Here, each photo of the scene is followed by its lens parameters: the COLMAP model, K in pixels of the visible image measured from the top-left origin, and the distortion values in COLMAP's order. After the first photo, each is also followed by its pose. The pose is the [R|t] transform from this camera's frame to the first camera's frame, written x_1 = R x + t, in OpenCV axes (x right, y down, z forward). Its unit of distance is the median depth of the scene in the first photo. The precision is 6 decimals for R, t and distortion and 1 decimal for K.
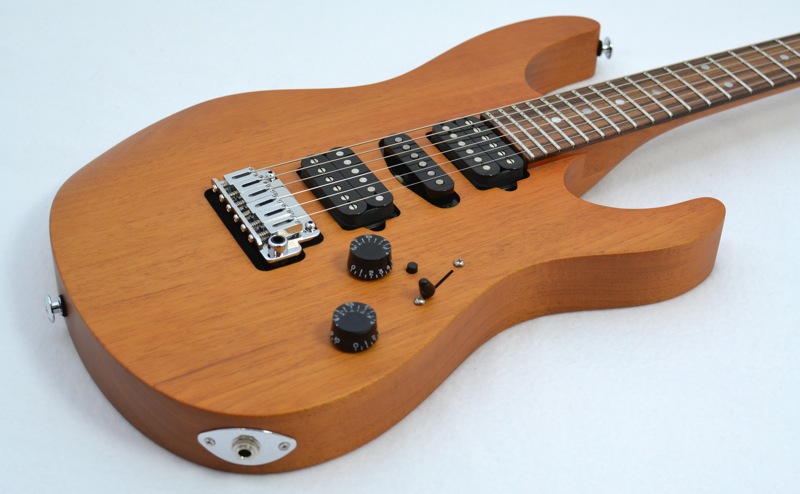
lens RADIAL K [[1379.4, 0, 399.6], [0, 1379.4, 244.2], [0, 0, 1]] dist [-0.183693, 0.000000]
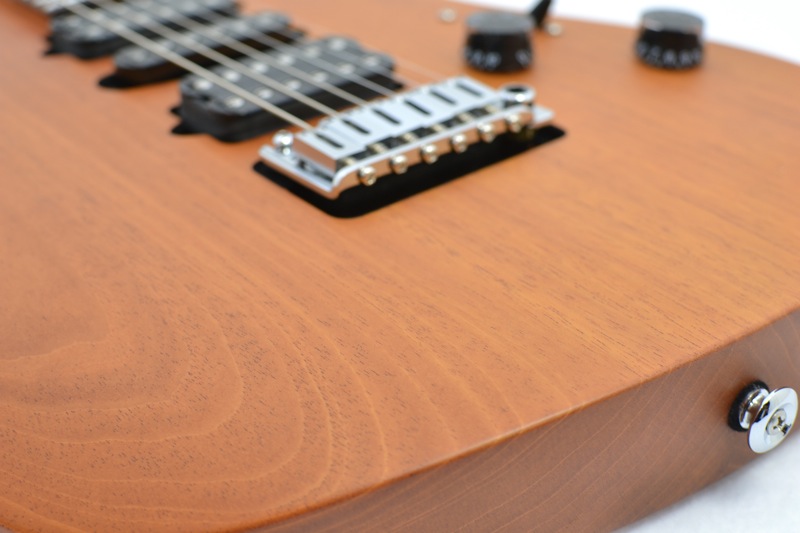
lens RADIAL K [[1240.1, 0, 400.5], [0, 1240.1, 272.7], [0, 0, 1]] dist [-0.187341, 0.000000]
pose [[-0.196768, -0.526975, 0.826788, -0.494702], [0.600666, 0.601697, 0.526461, -0.231229], [-0.774908, 0.600215, 0.198141, 0.950049]]
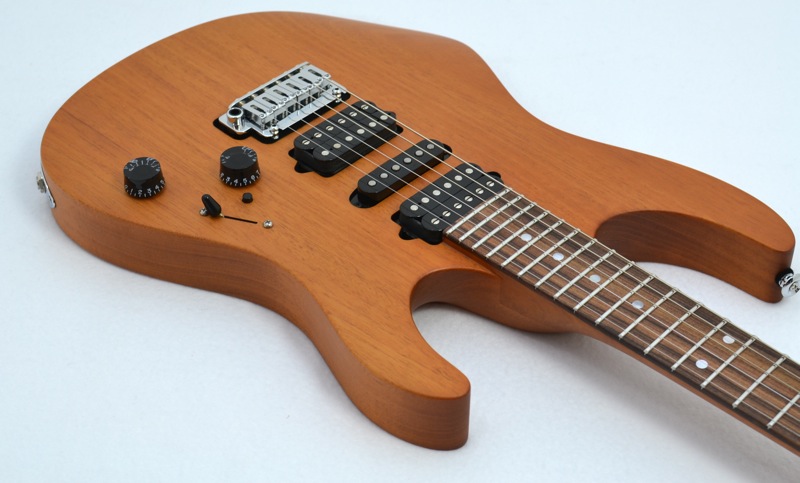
lens RADIAL K [[1475.3, 0, 375.3], [0, 1475.3, 213.8], [0, 0, 1]] dist [-0.170862, 0.000000]
pose [[0.284170, 0.591373, -0.754669, 0.897645], [-0.569931, 0.737146, 0.363035, -0.441166], [0.770991, 0.326946, 0.546516, 0.428783]]
